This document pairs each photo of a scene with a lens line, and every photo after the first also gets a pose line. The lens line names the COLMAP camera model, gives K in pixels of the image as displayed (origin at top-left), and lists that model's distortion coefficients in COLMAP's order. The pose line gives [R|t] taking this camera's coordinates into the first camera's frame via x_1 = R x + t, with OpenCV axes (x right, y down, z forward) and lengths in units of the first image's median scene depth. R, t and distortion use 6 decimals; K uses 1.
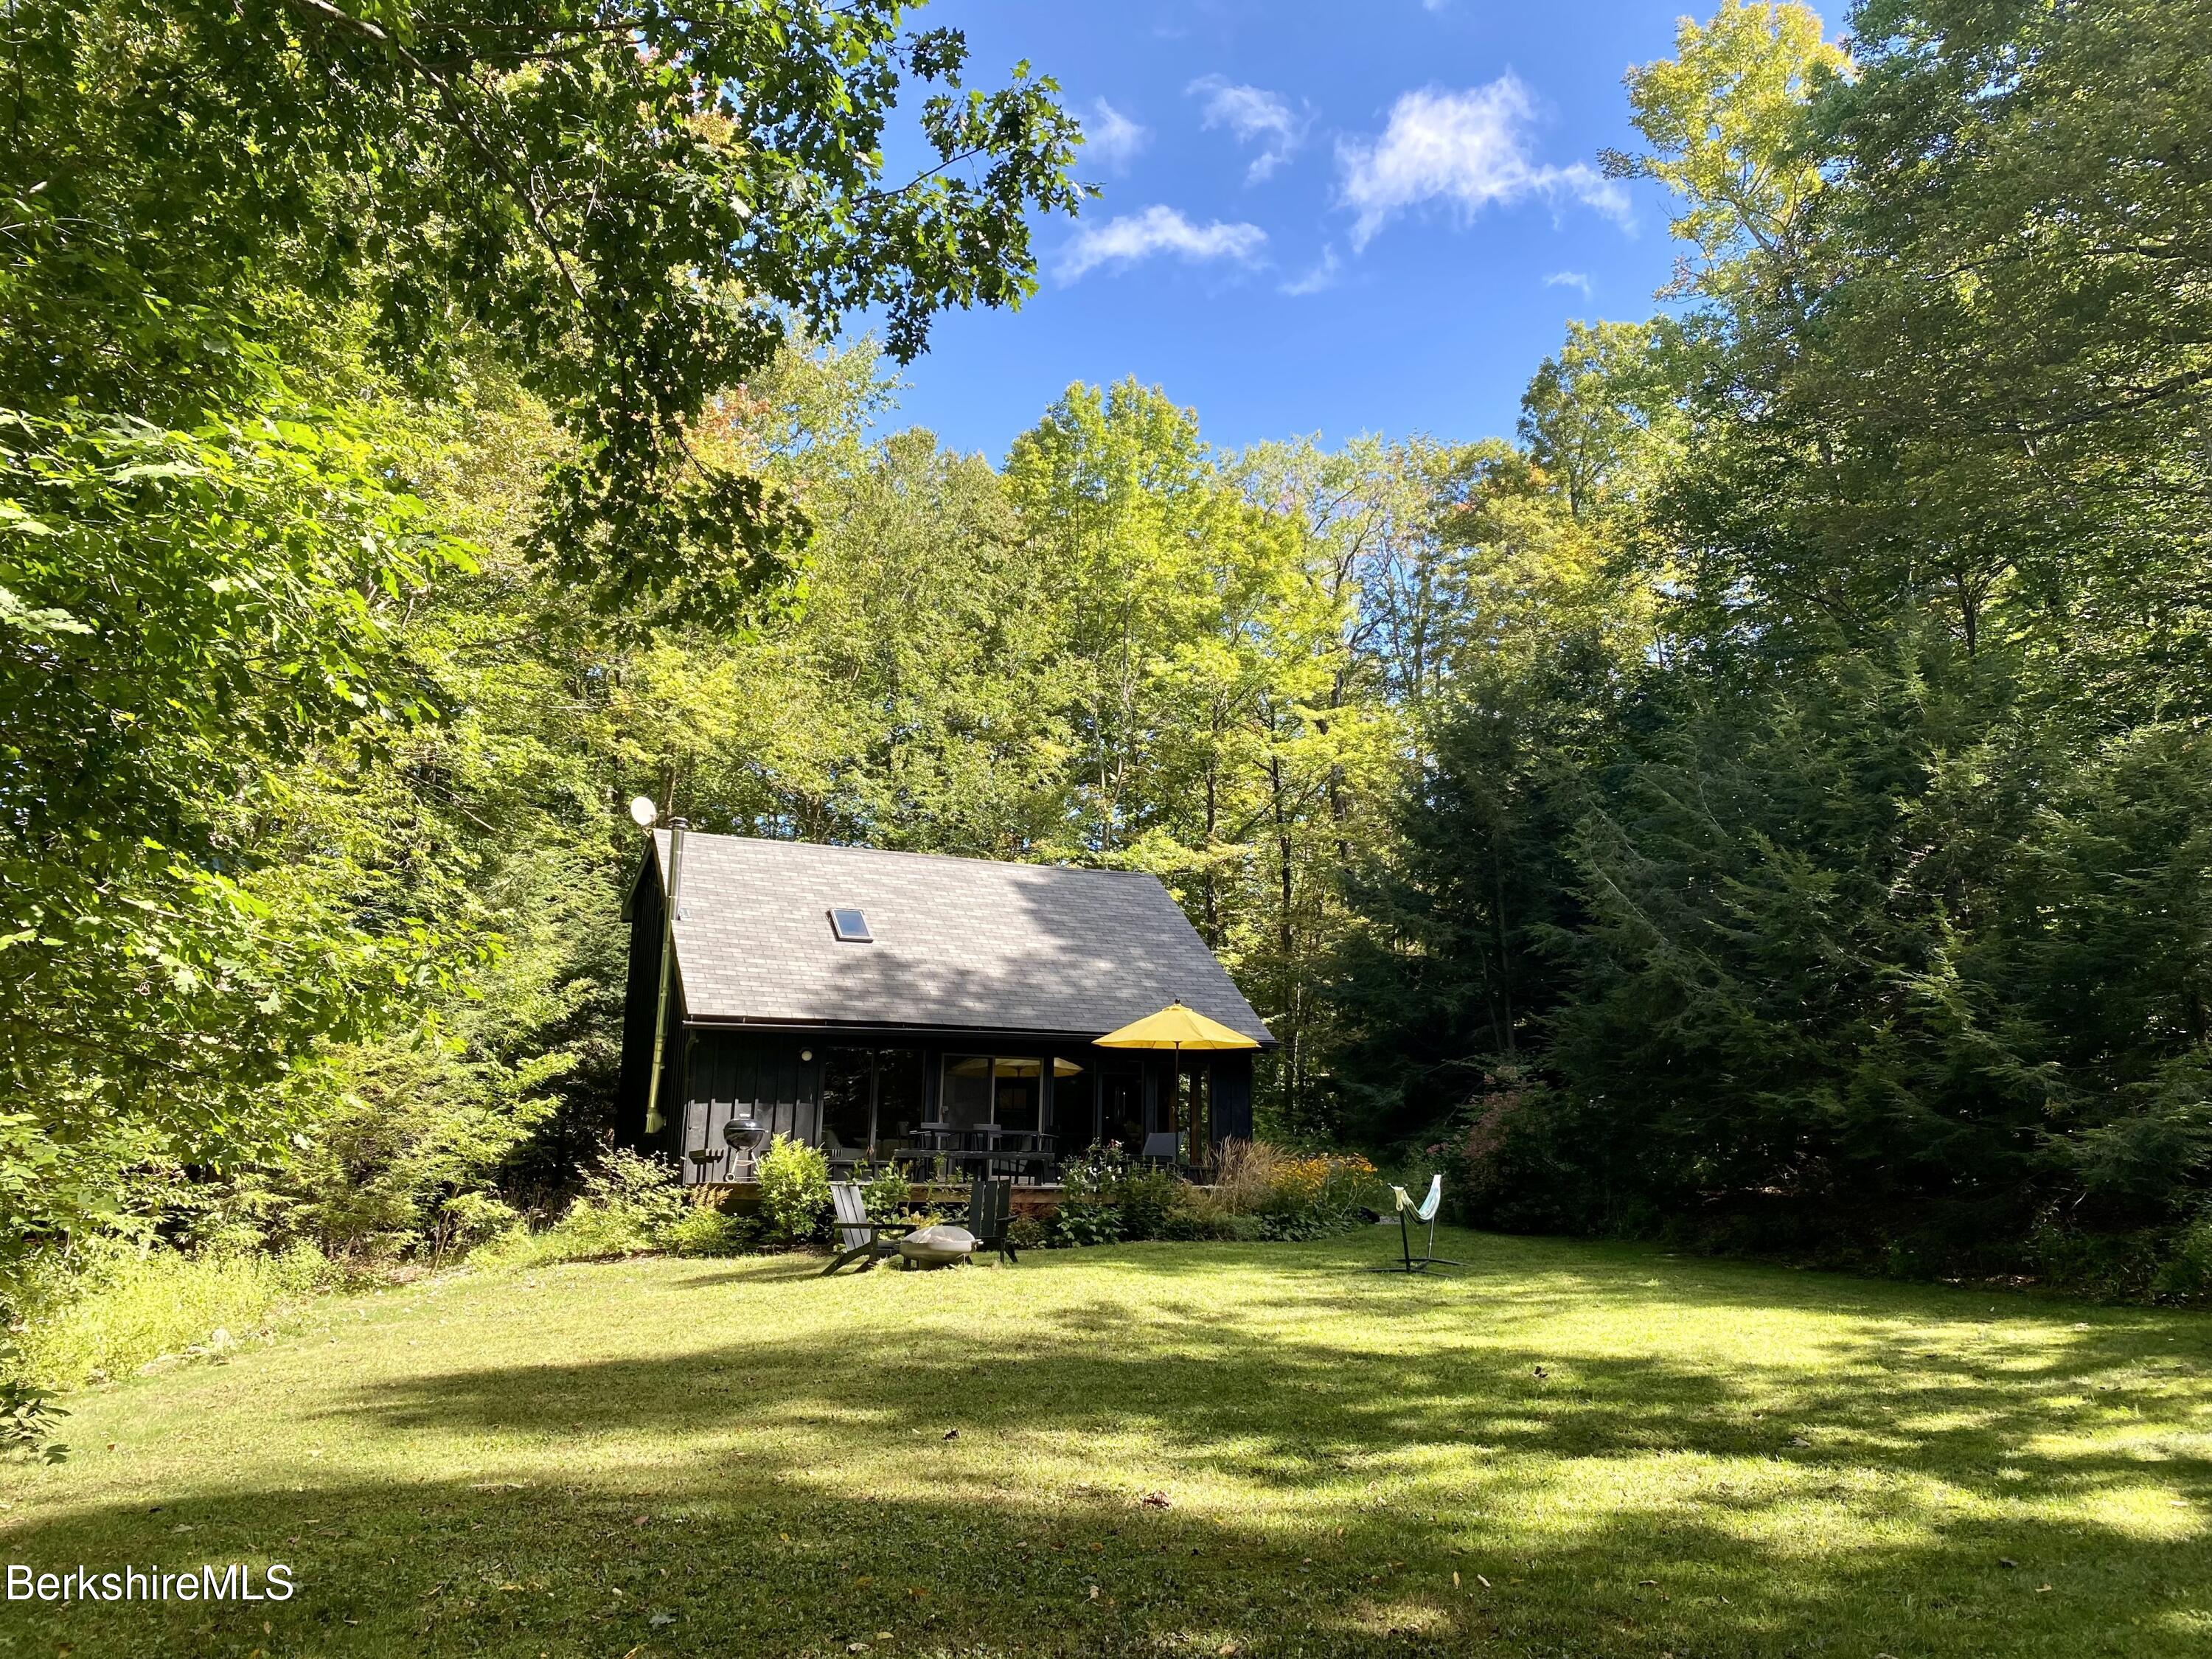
lens RADIAL K [[1686.1, 0, 1106.0], [0, 1686.1, 829.5], [0, 0, 1]] dist [0.086463, 0.000152]
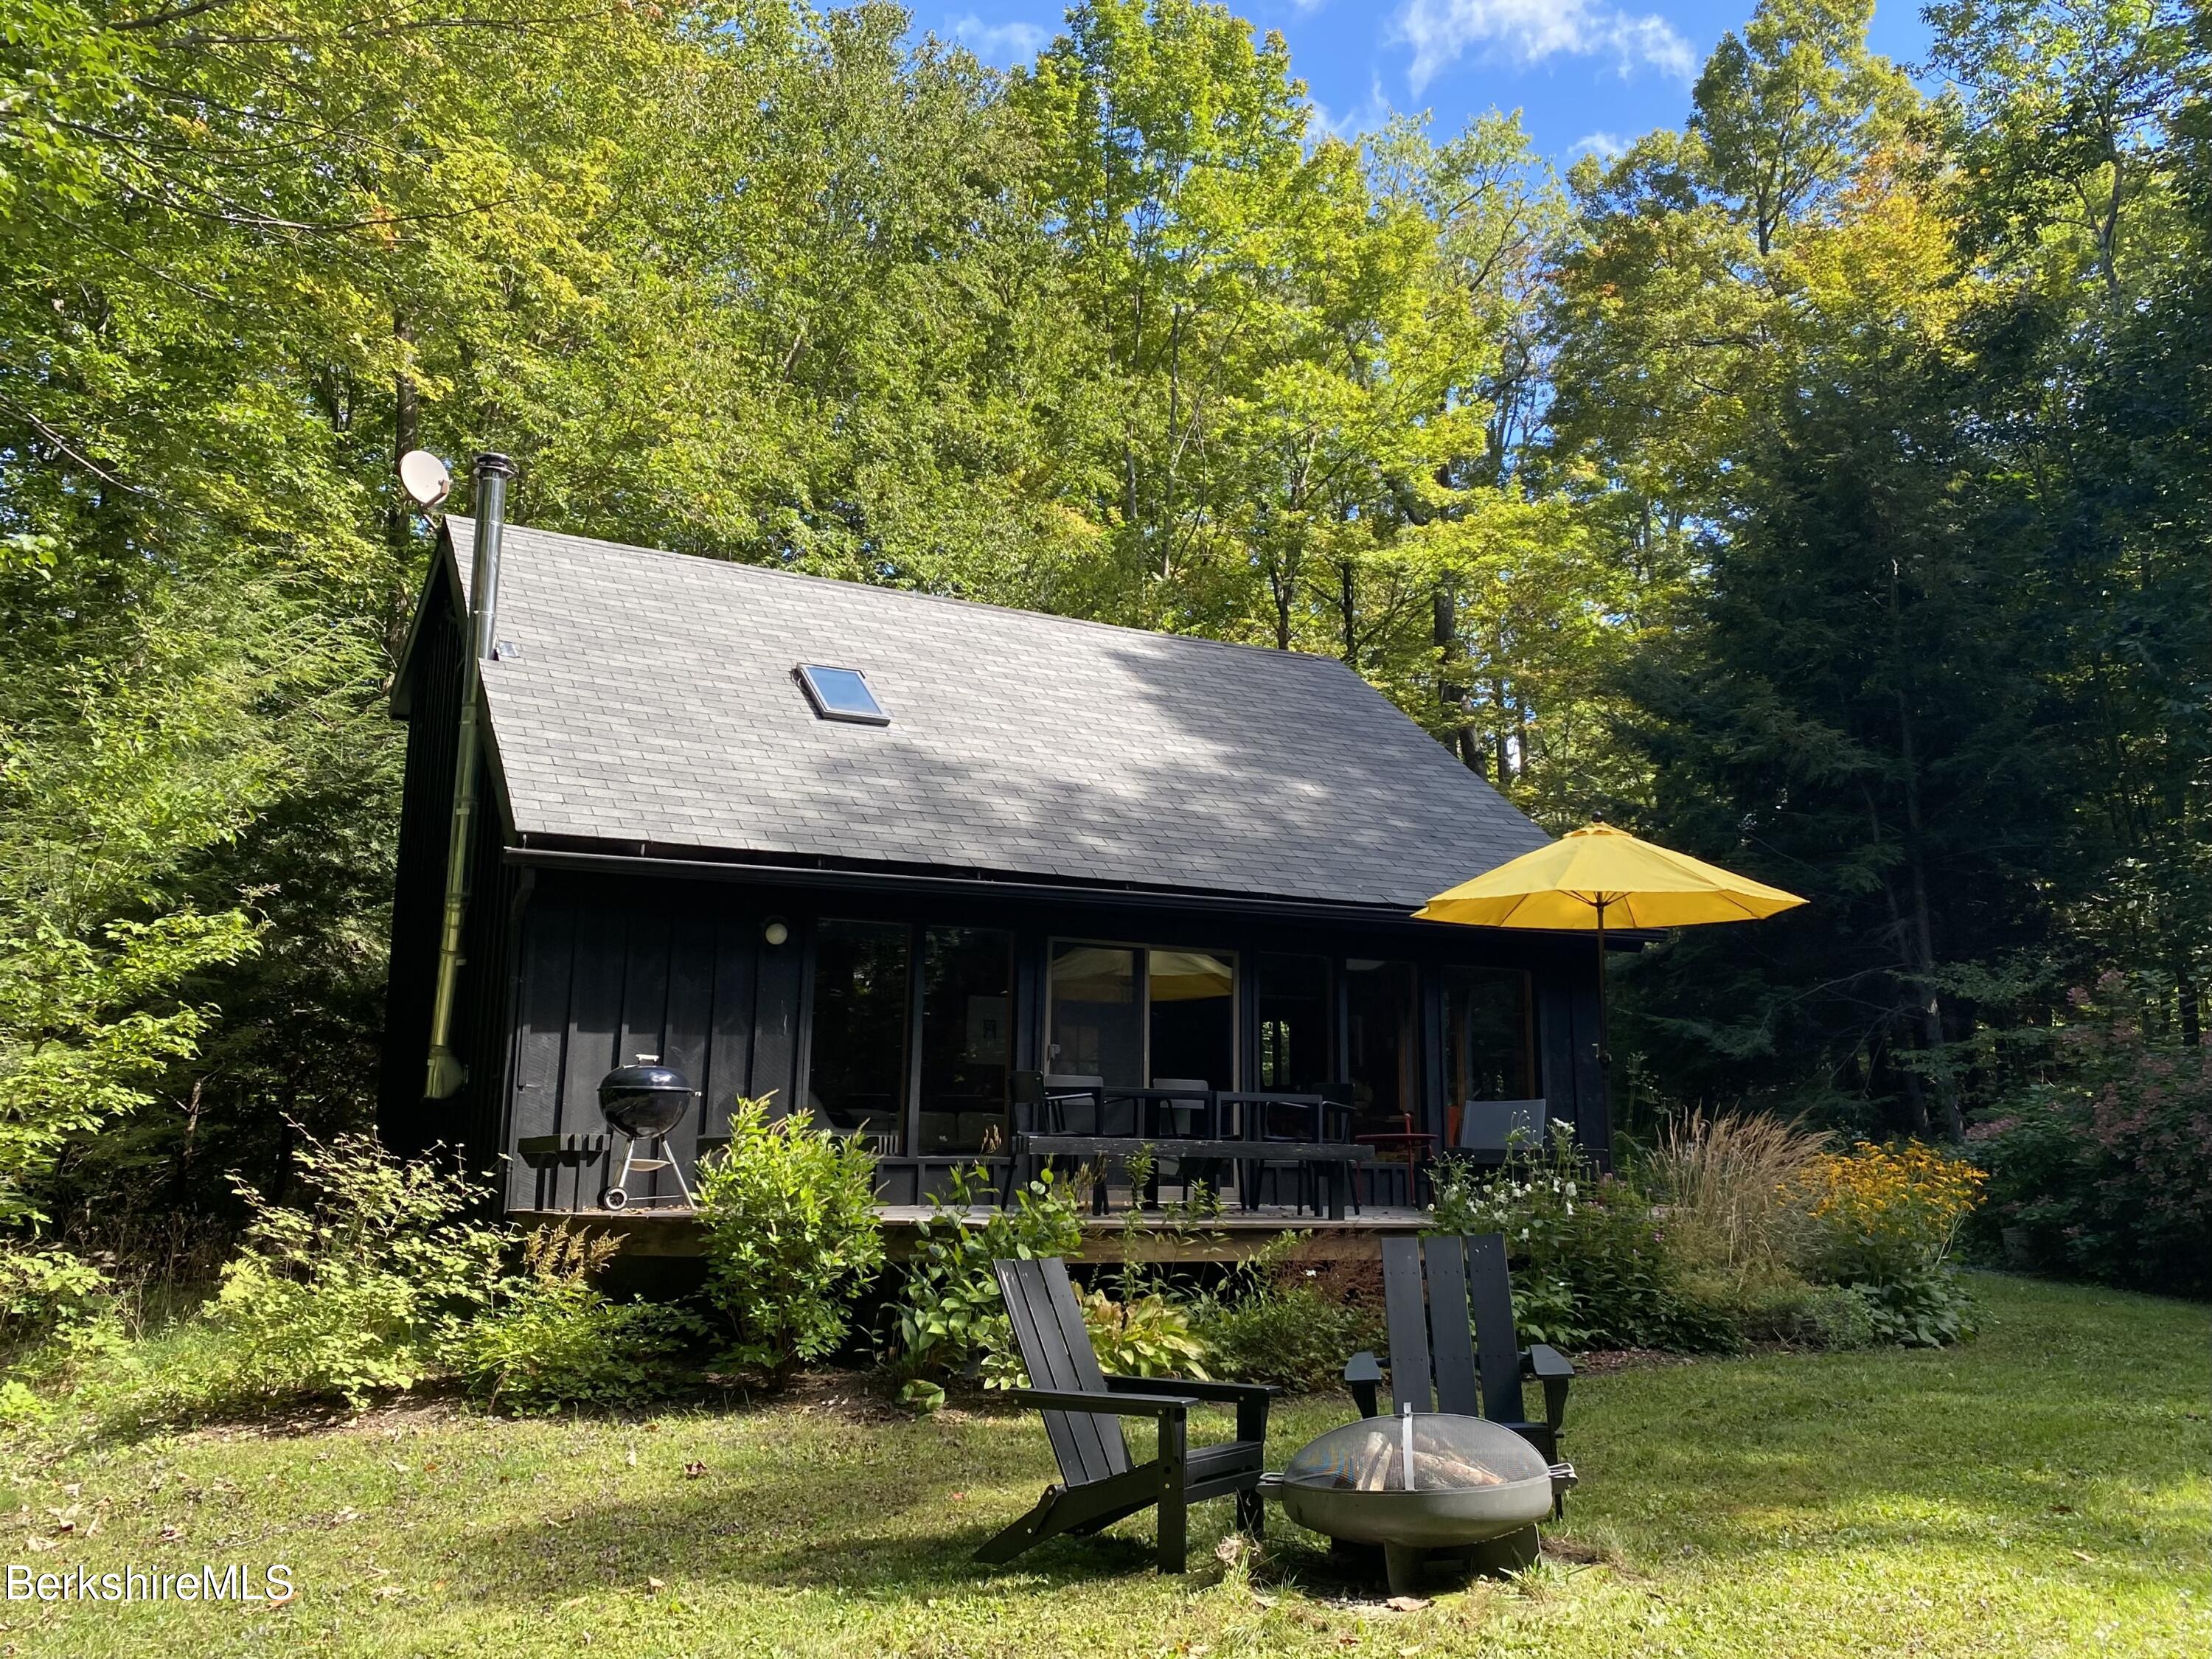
lens RADIAL K [[1908.2, 0, 1106.0], [0, 1908.2, 829.5], [0, 0, 1]] dist [0.066129, -0.010240]
pose [[0.998257, 0.009362, 0.058278, -0.121991], [-0.011265, 0.999411, 0.032417, 0.090501], [-0.057940, -0.033017, 0.997774, 0.491718]]
